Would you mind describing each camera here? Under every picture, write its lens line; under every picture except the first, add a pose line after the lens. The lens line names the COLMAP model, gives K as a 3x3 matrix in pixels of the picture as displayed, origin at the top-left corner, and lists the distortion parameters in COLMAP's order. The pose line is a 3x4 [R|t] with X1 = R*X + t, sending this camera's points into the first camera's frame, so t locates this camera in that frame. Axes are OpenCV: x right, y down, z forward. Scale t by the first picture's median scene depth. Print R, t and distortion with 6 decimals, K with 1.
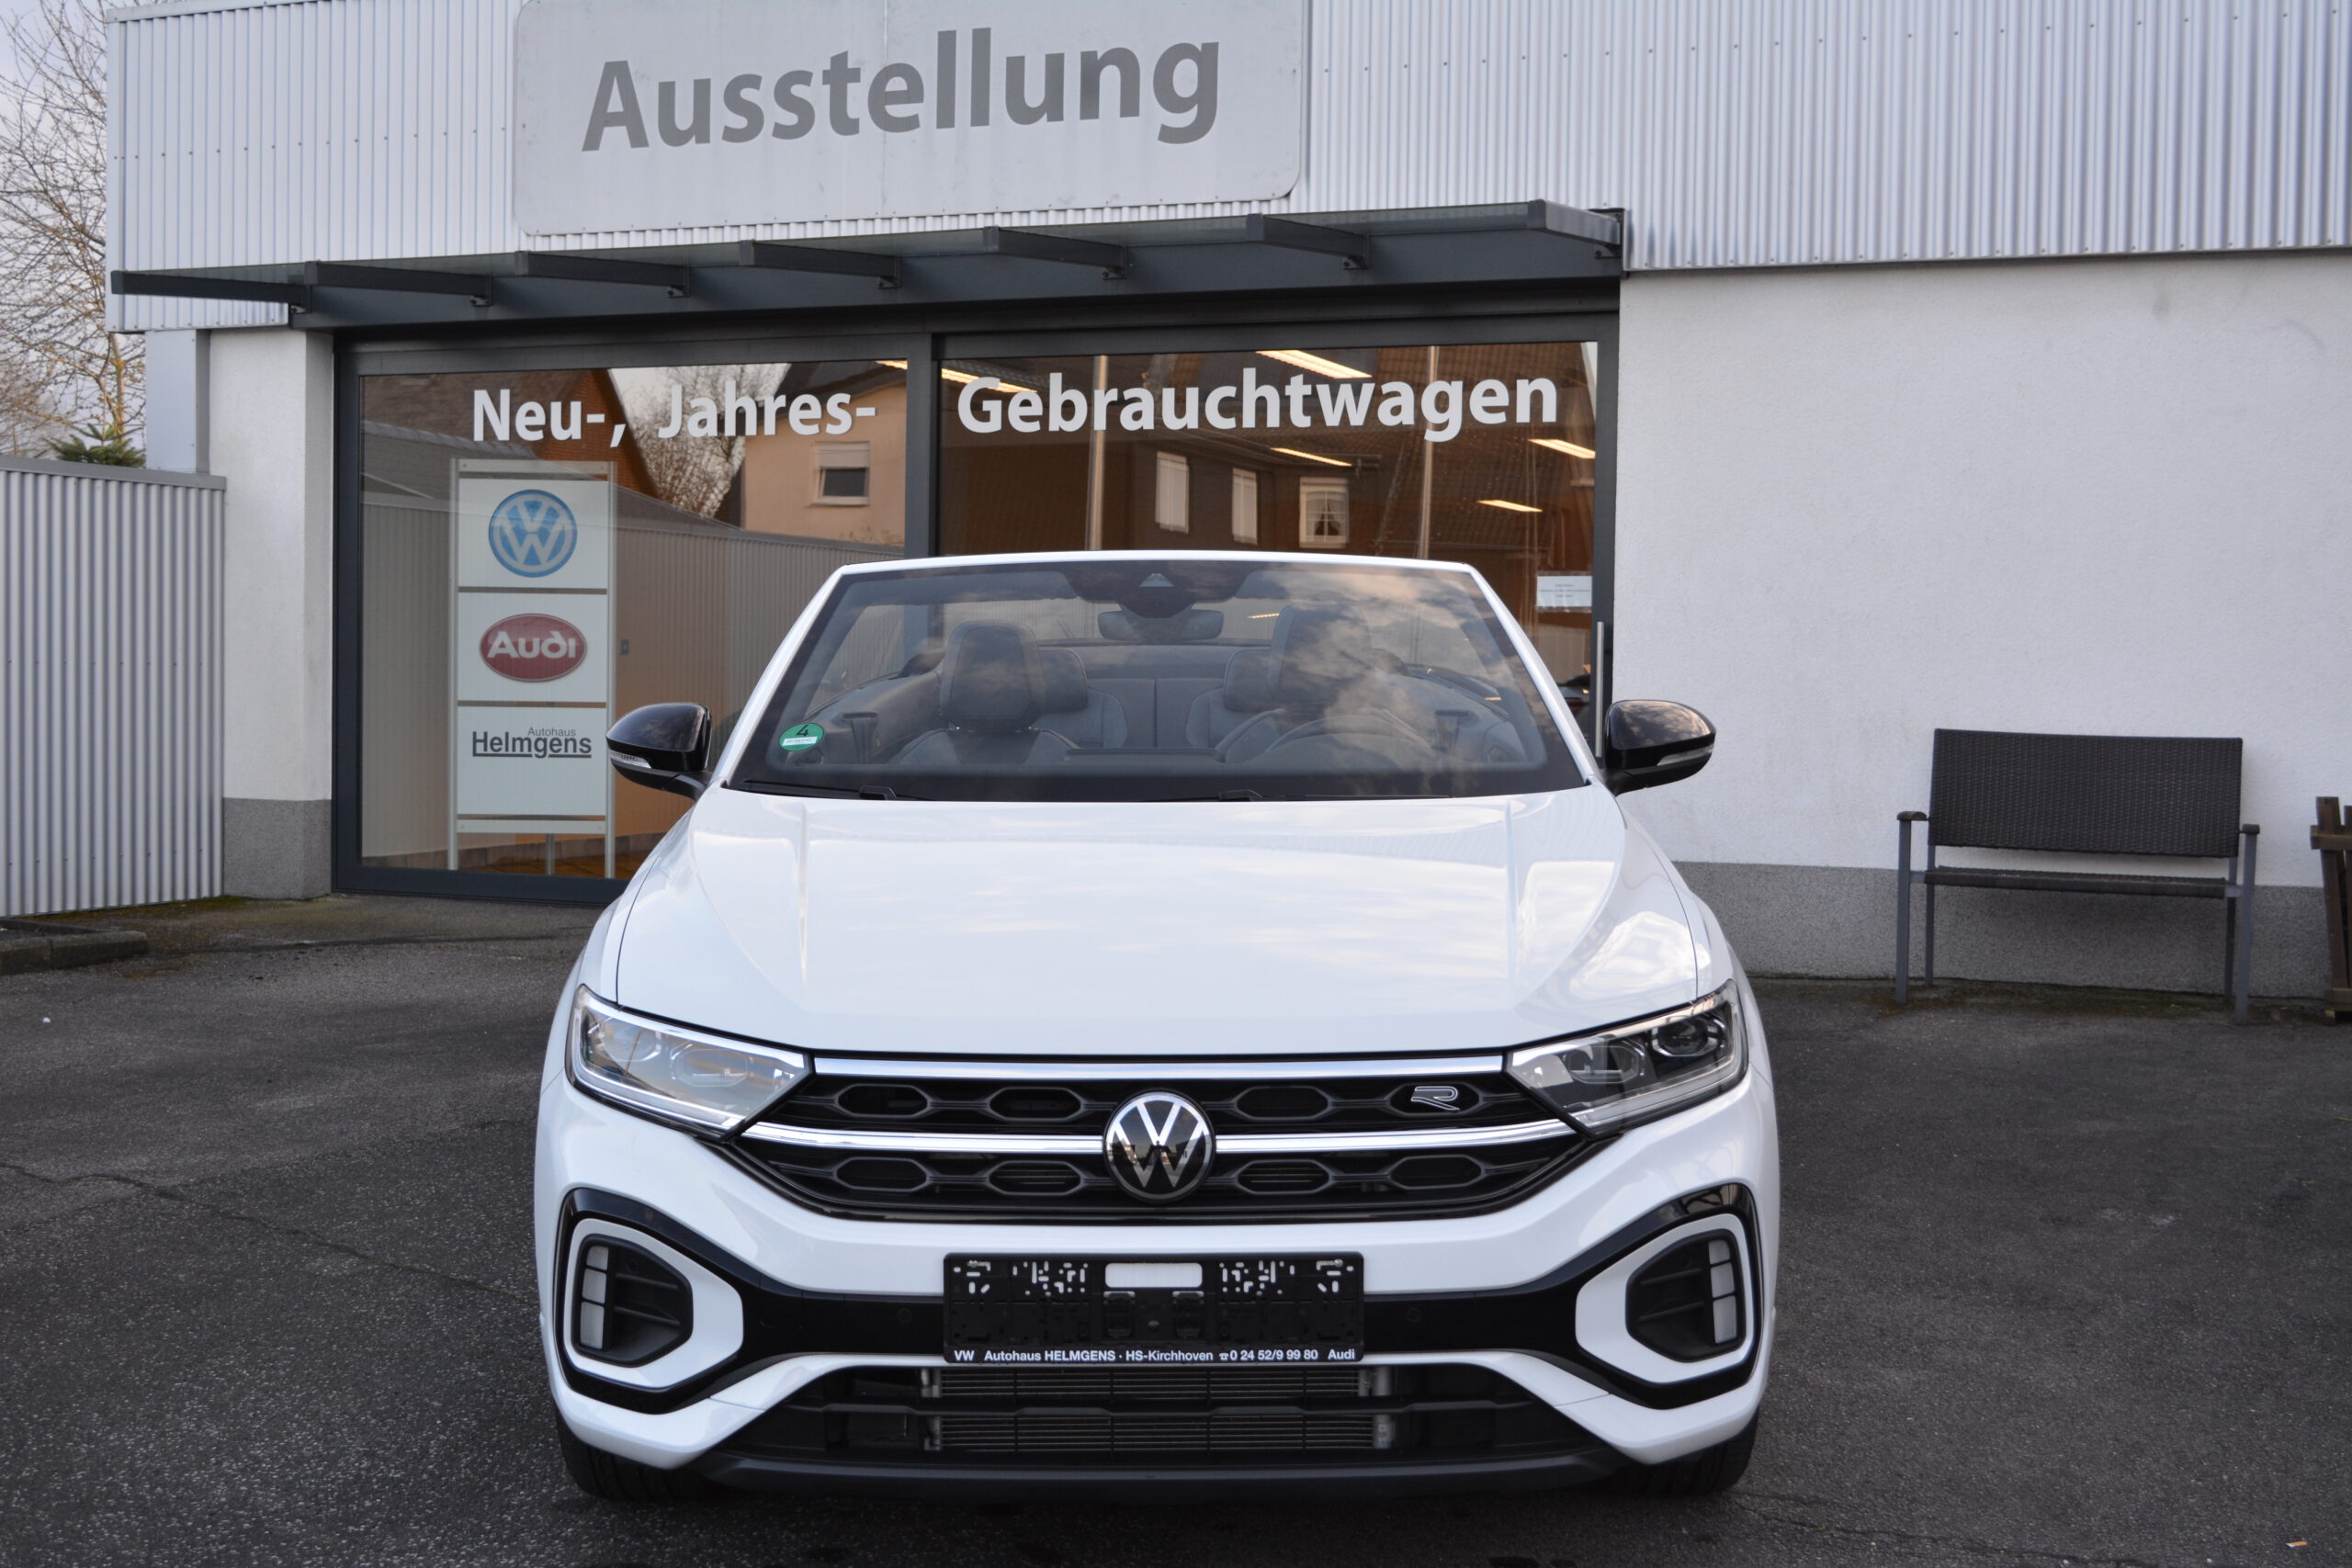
lens RADIAL K [[2853.2, 0, 1167.6], [0, 2853.2, 712.2], [0, 0, 1]] dist [-0.035179, 0.002829]
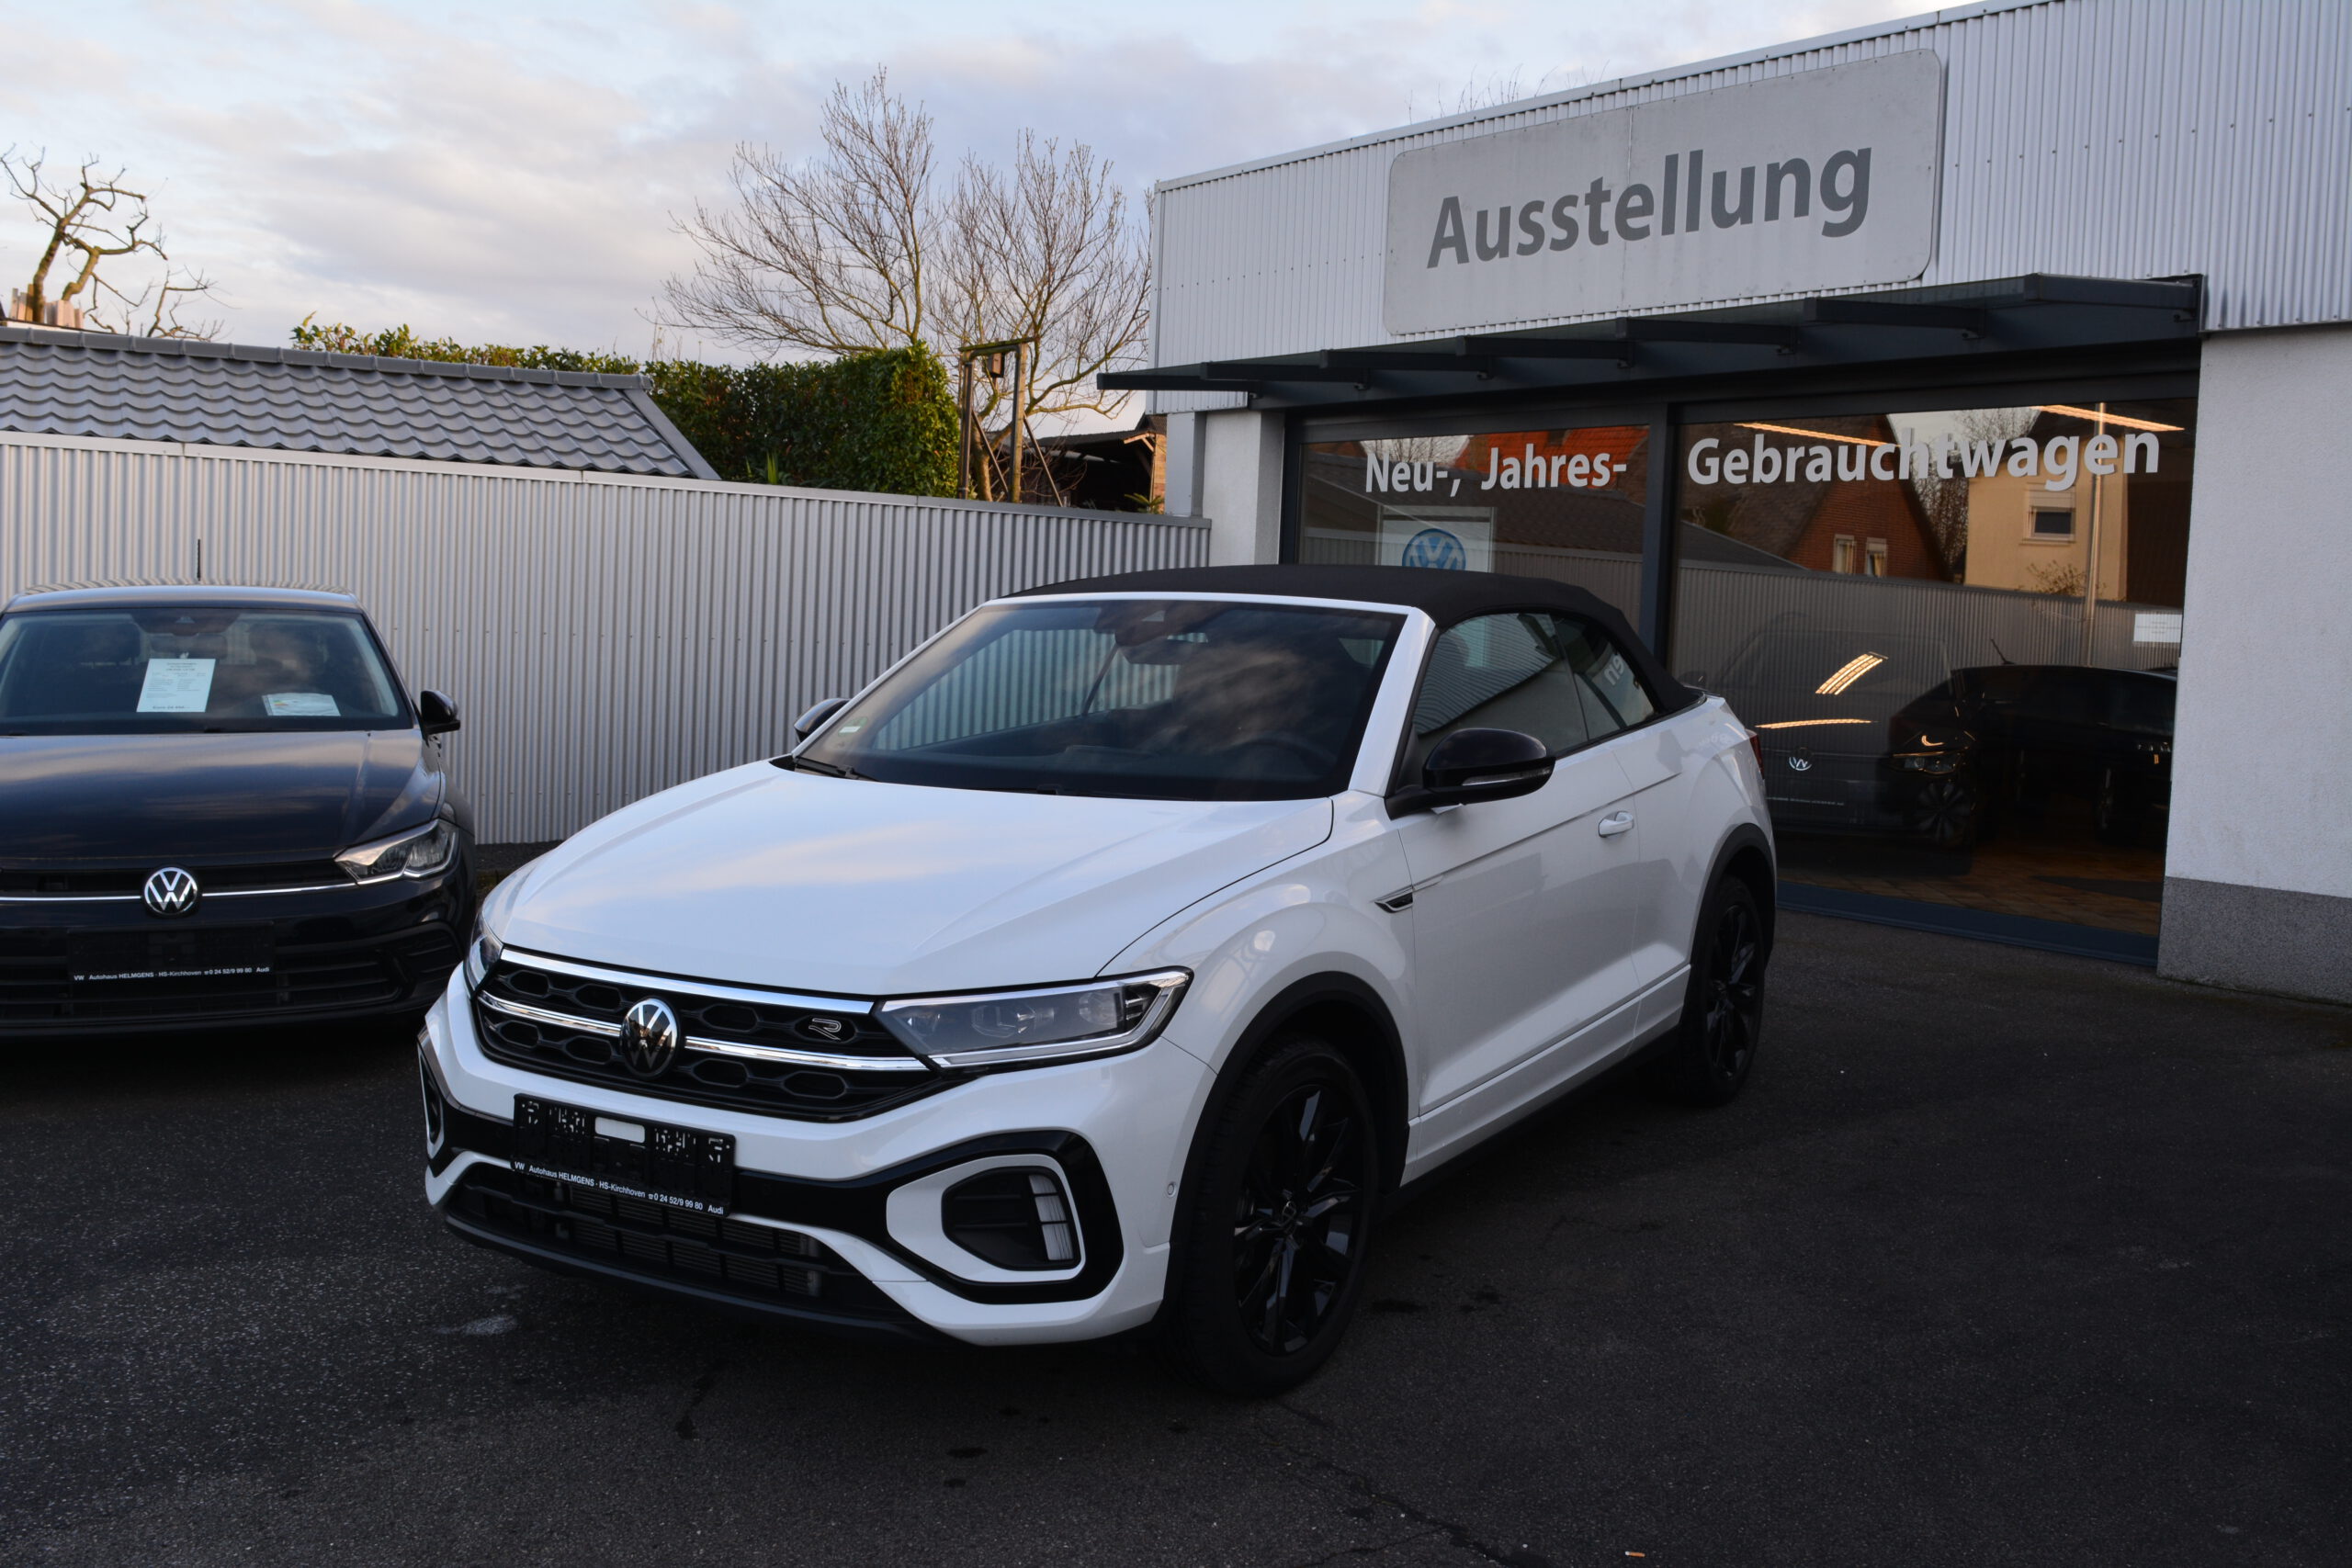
lens RADIAL K [[2252.7, 0, 1173.6], [0, 2252.7, 733.9], [0, 0, 1]] dist [-0.067789, 0.011573]
pose [[0.845703, 0.049309, -0.531370, 0.261271], [-0.039644, 0.998776, 0.029588, -0.011763], [0.532179, -0.003957, 0.846623, 0.076243]]
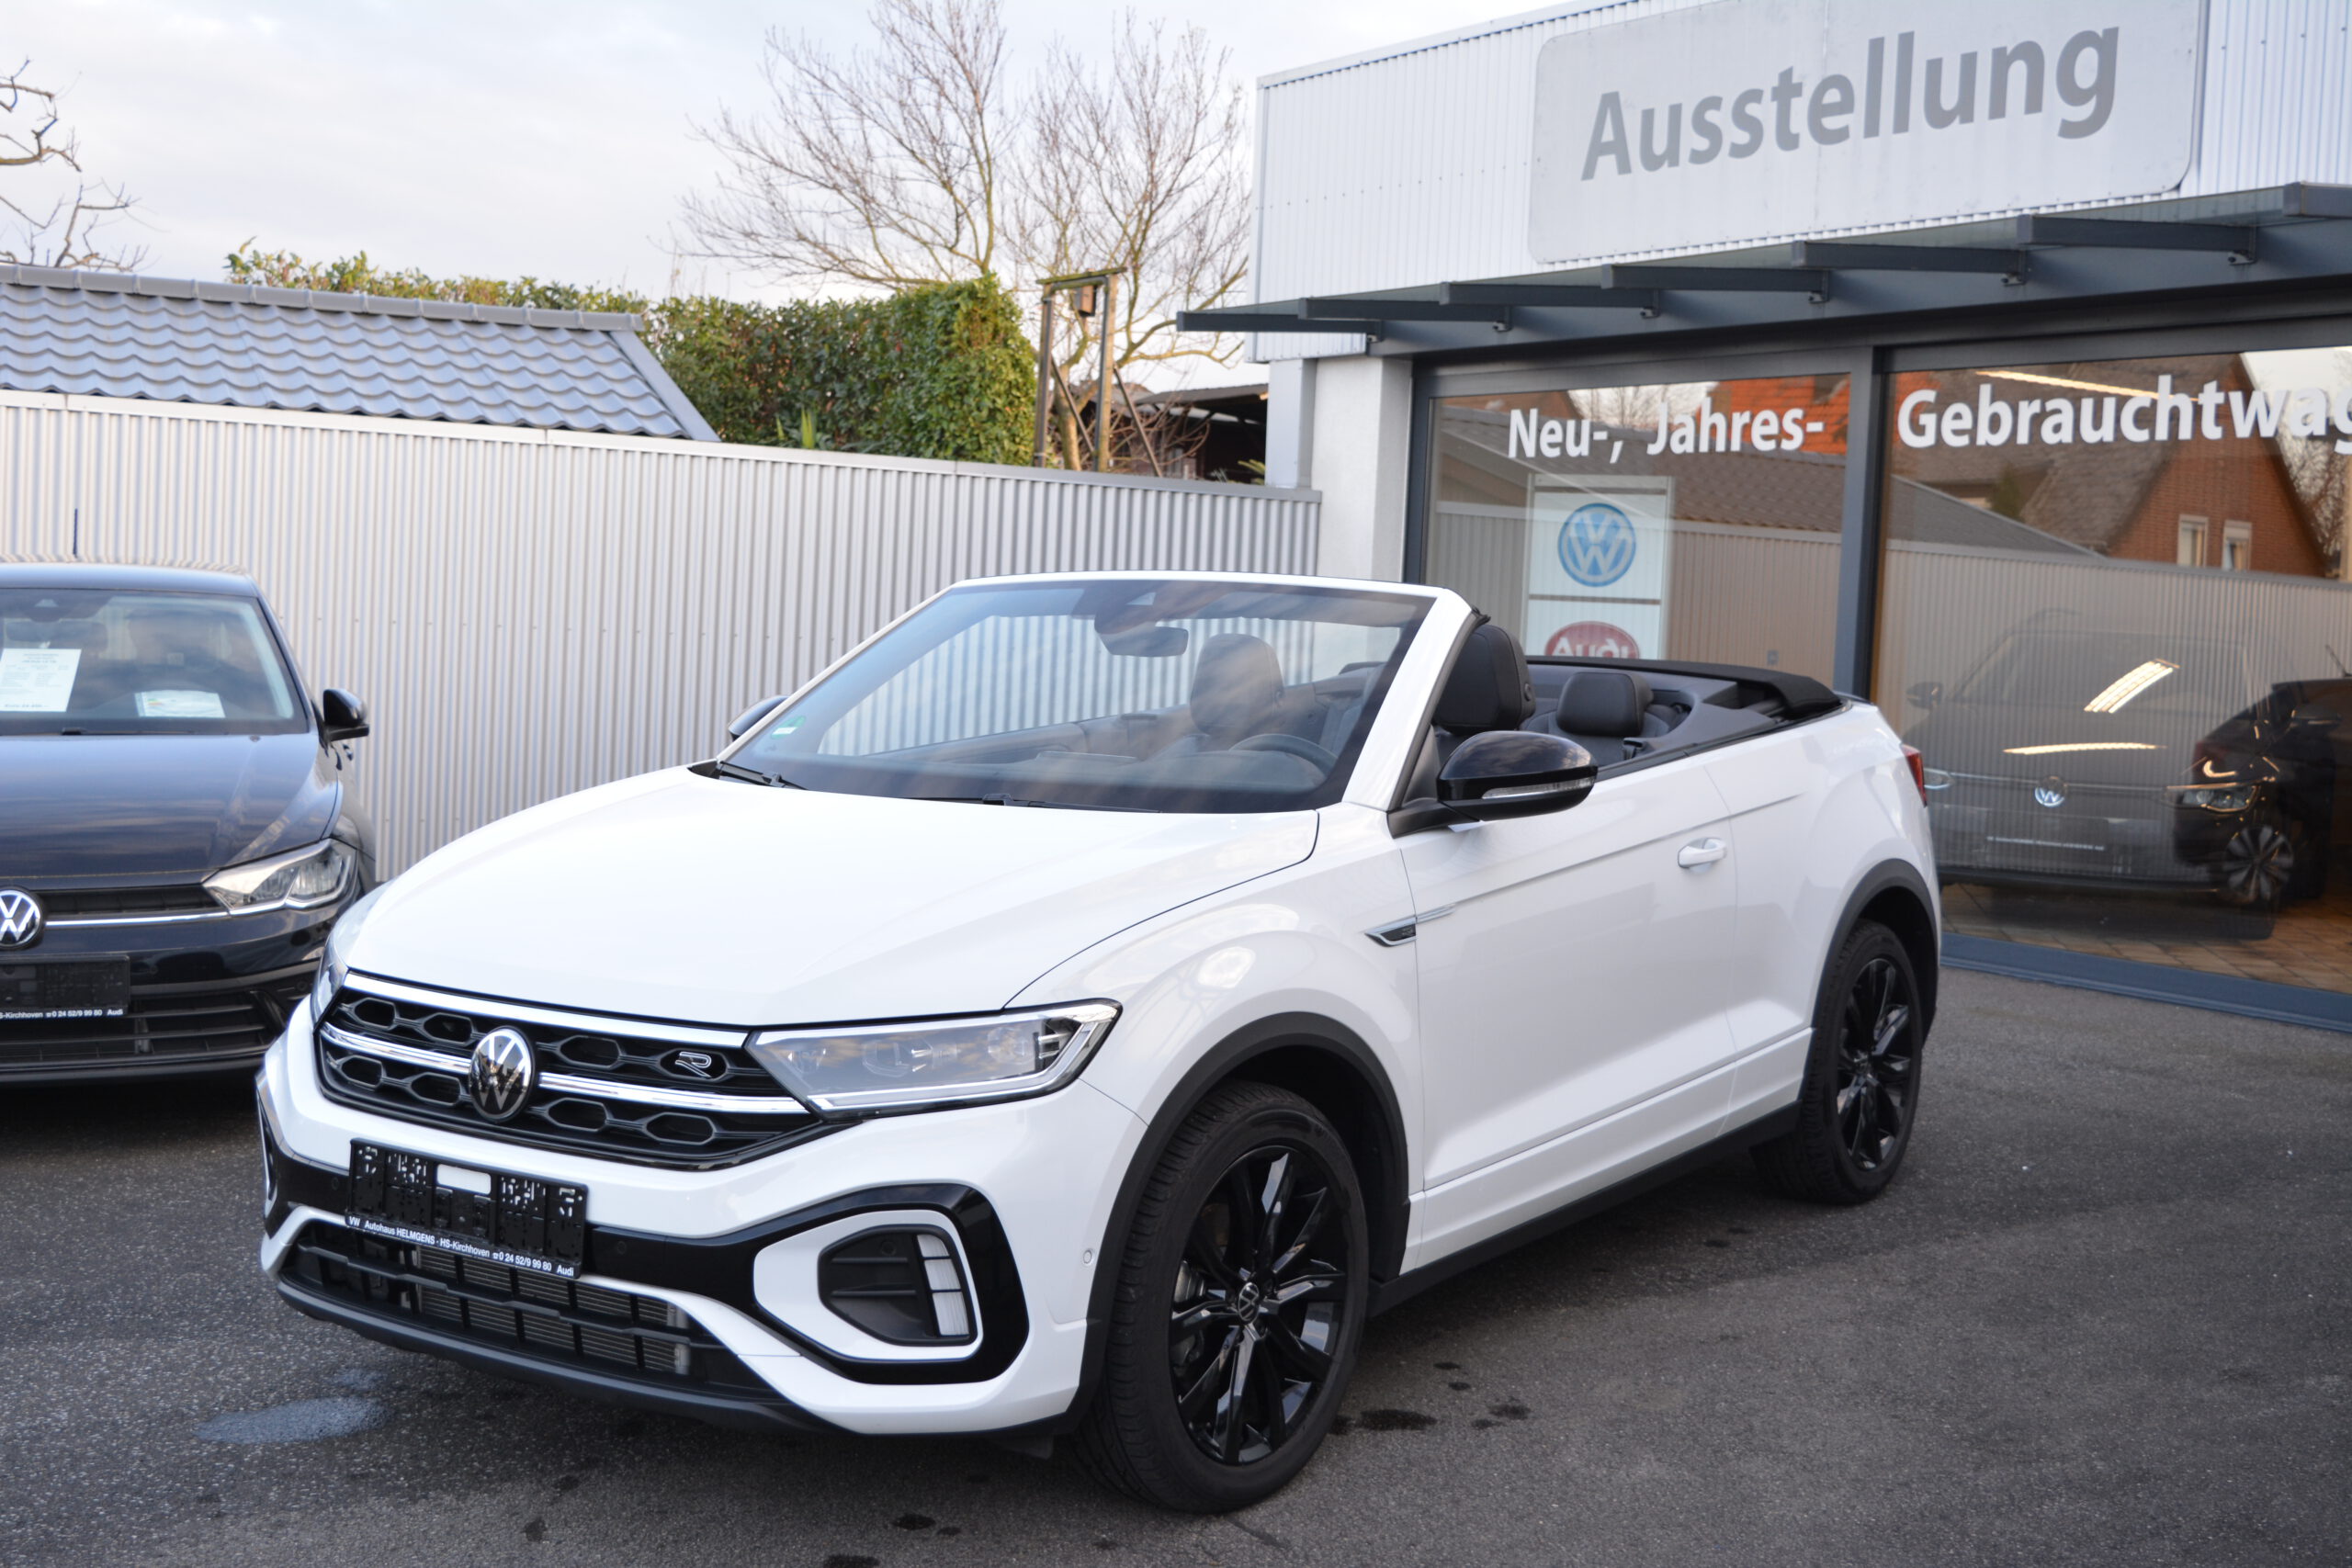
lens RADIAL K [[2853.2, 0, 1167.6], [0, 2853.2, 712.2], [0, 0, 1]] dist [-0.035179, 0.002829]
pose [[0.808965, 0.044606, -0.586162, 0.307464], [-0.045670, 0.998872, 0.012983, -0.008932], [0.586080, 0.016267, 0.810090, 0.067861]]
